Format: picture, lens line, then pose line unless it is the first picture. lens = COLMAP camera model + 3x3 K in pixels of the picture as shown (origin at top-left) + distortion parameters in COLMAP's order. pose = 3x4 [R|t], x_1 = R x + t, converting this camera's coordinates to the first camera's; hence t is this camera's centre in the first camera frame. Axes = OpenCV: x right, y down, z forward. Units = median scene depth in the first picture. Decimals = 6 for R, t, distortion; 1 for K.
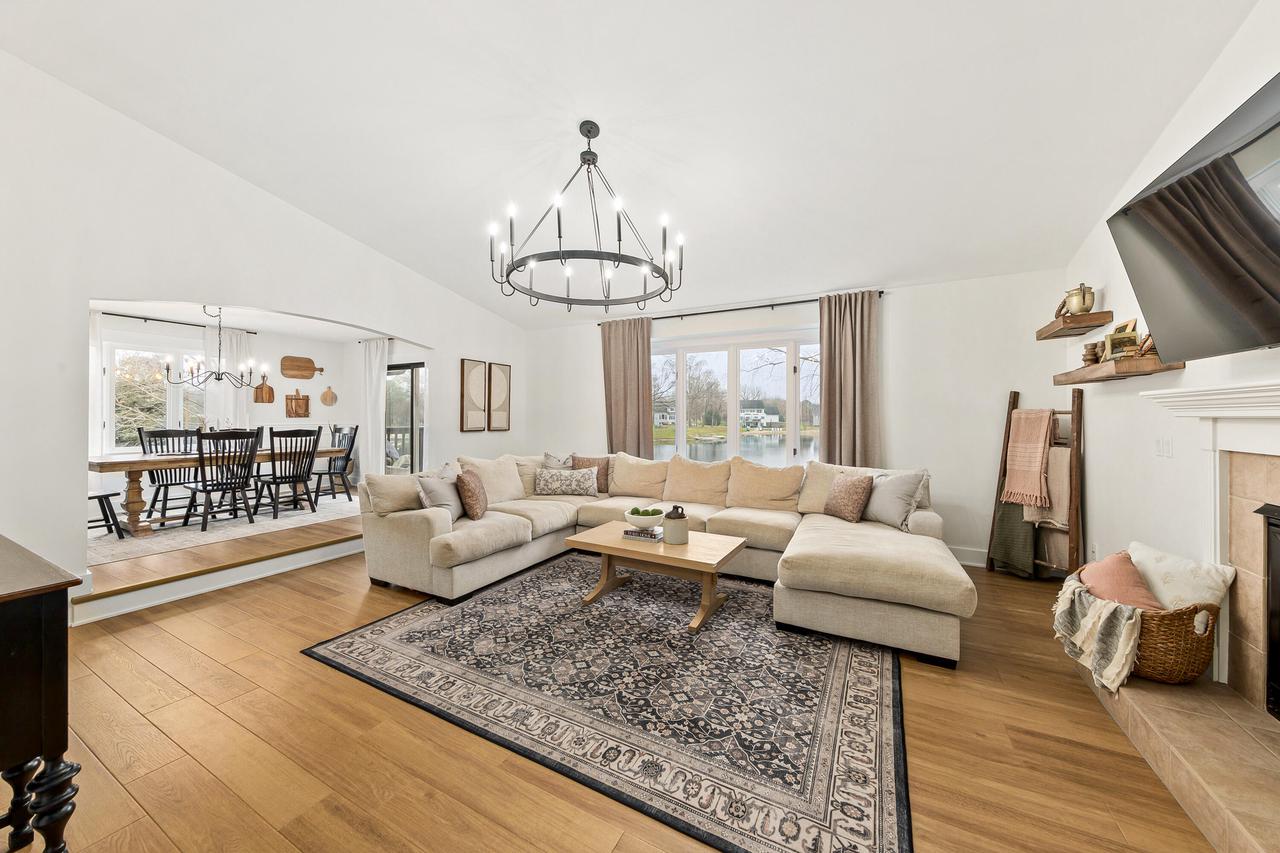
lens RADIAL K [[445.9, 0, 639.5], [0, 445.9, 416.0], [0, 0, 1]] dist [0.002058, -0.000004]
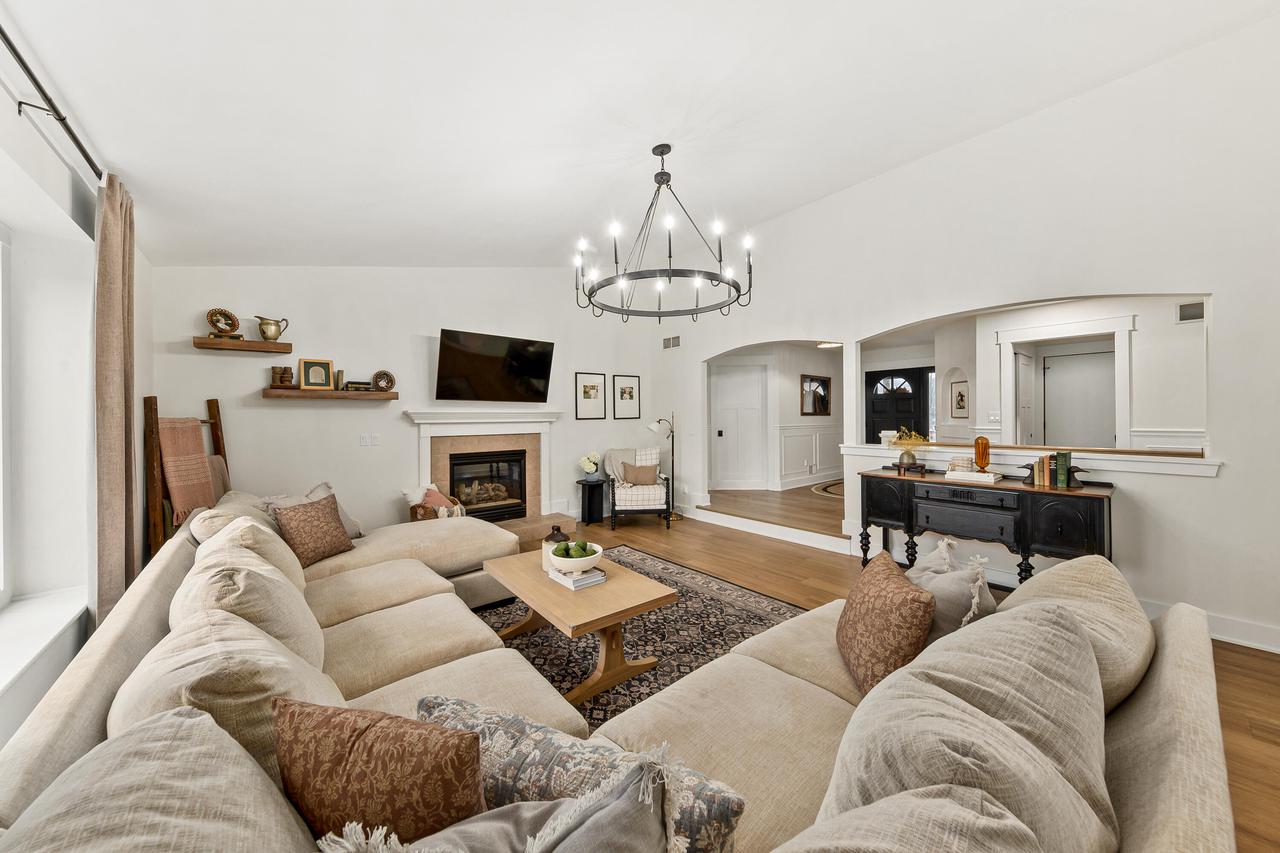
lens RADIAL K [[445.9, 0, 639.5], [0, 445.9, 416.0], [0, 0, 1]] dist [0.002058, -0.000004]
pose [[-0.928909, 0.007510, 0.370232, -0.515332], [0.007567, 0.999971, -0.001299, -0.017721], [-0.370231, 0.001595, -0.928938, 2.296745]]
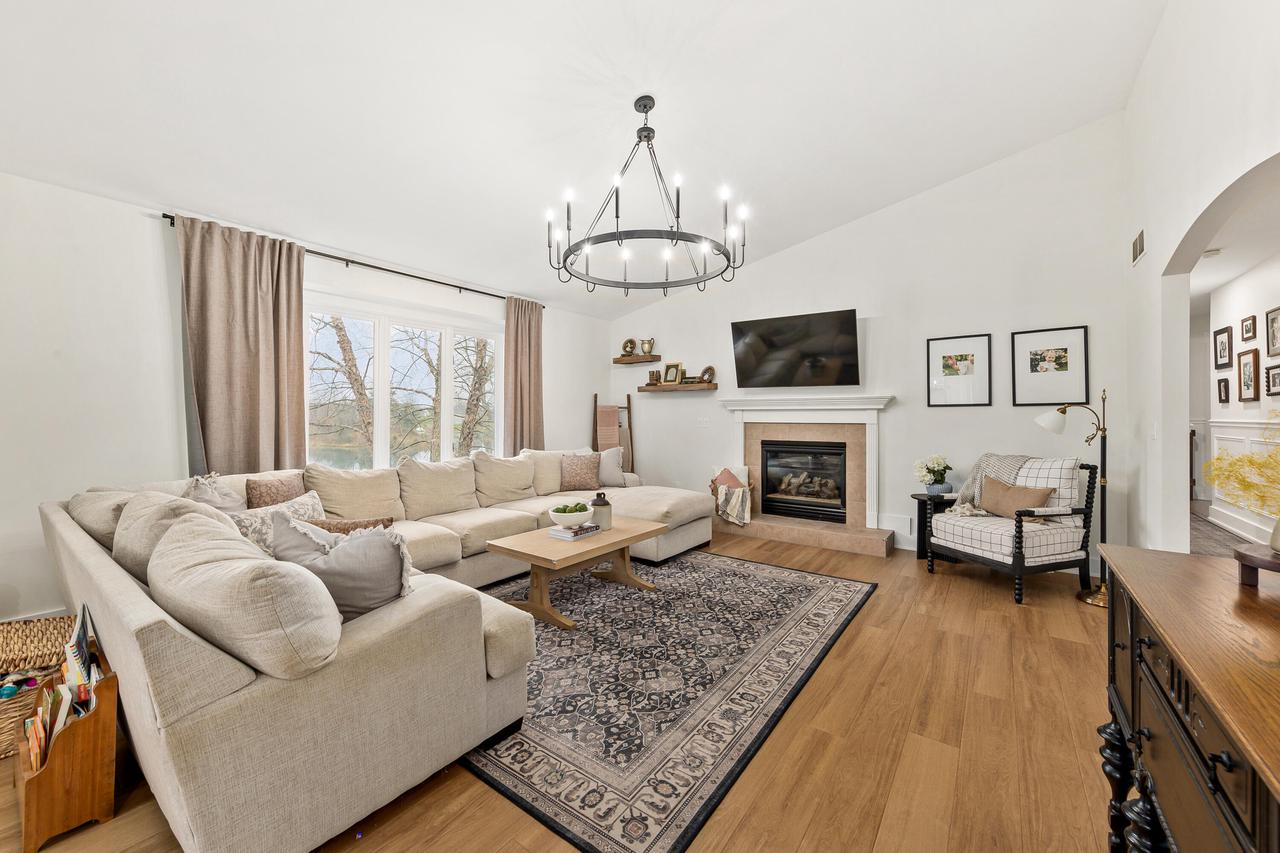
lens RADIAL K [[496.5, 0, 630.3], [0, 496.5, 411.7], [0, 0, 1]] dist [0.008695, 0.000032]
pose [[0.148857, 0.008202, 0.988825, -1.350894], [-0.001076, 0.999966, -0.008132, 0.032320], [-0.988858, 0.000147, 0.148861, 0.999189]]
